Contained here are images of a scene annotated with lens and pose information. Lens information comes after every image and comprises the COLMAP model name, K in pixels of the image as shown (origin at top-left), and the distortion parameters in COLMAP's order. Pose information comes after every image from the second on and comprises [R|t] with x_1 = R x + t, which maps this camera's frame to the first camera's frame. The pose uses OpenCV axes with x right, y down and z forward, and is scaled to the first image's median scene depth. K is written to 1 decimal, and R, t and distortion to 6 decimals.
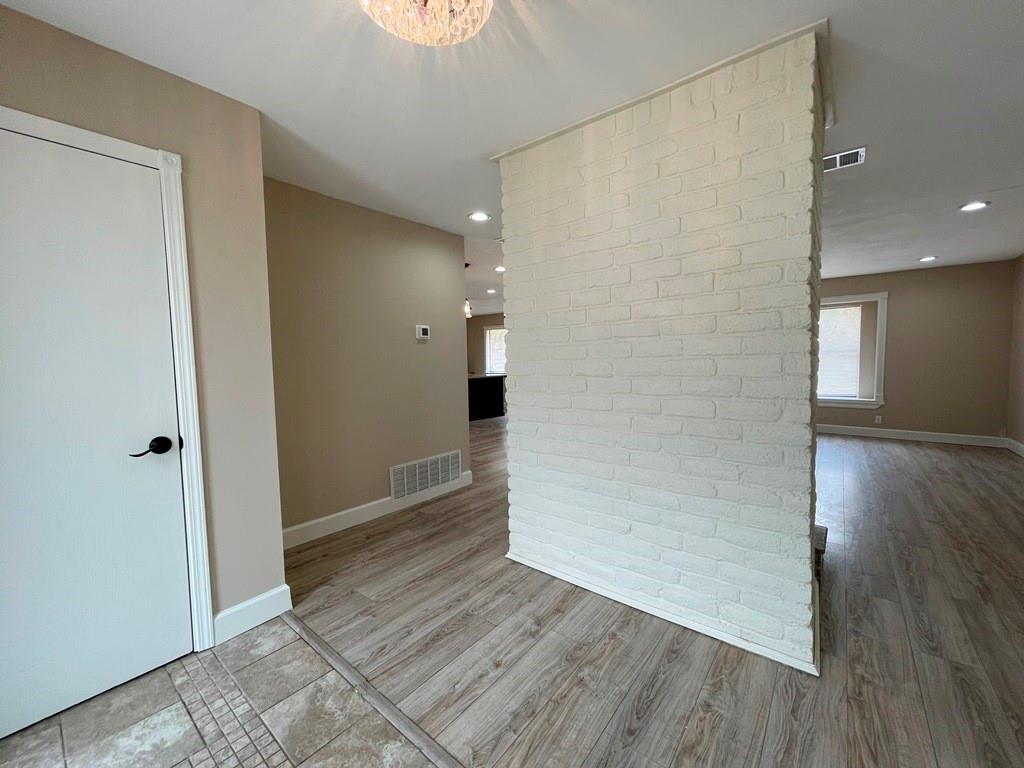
lens RADIAL K [[415.3, 0, 514.3], [0, 415.3, 386.5], [0, 0, 1]] dist [-0.003204, 0.001024]
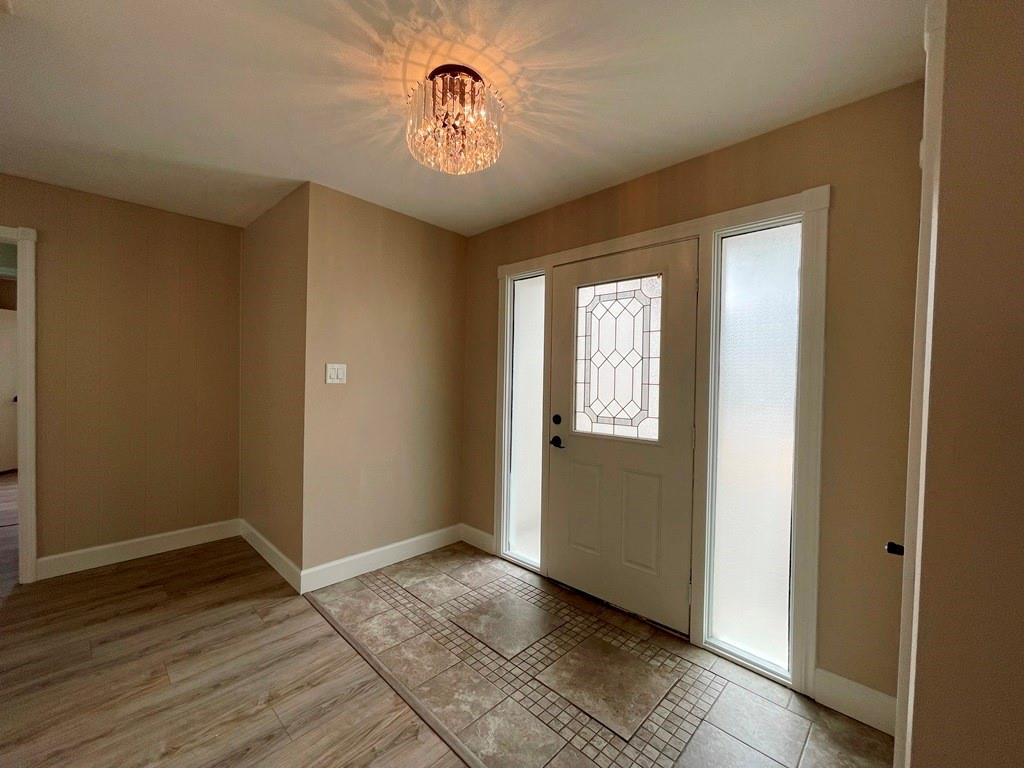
lens RADIAL K [[415.3, 0, 512.9], [0, 415.3, 385.0], [0, 0, 1]] dist [-0.003204, 0.001024]
pose [[-0.995847, -0.012061, 0.090239, -0.325919], [-0.005226, 0.997125, 0.075598, -0.119751], [-0.090891, 0.074813, -0.993047, 1.468604]]
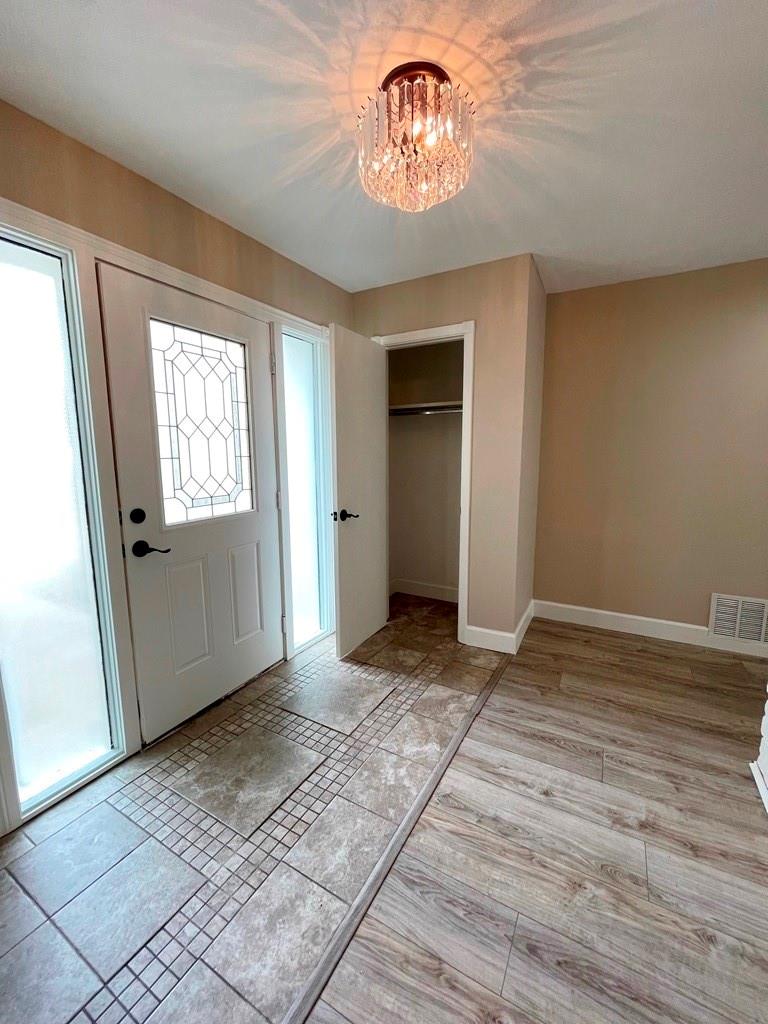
lens RADIAL K [[415.3, 0, 383.5], [0, 415.3, 512.9], [0, 0, 1]] dist [-0.003204, 0.001024]
pose [[0.154596, 0.154127, -0.975882, 0.671394], [-0.059962, 0.987400, 0.146447, -0.071321], [0.986156, 0.035876, 0.161890, 0.423643]]
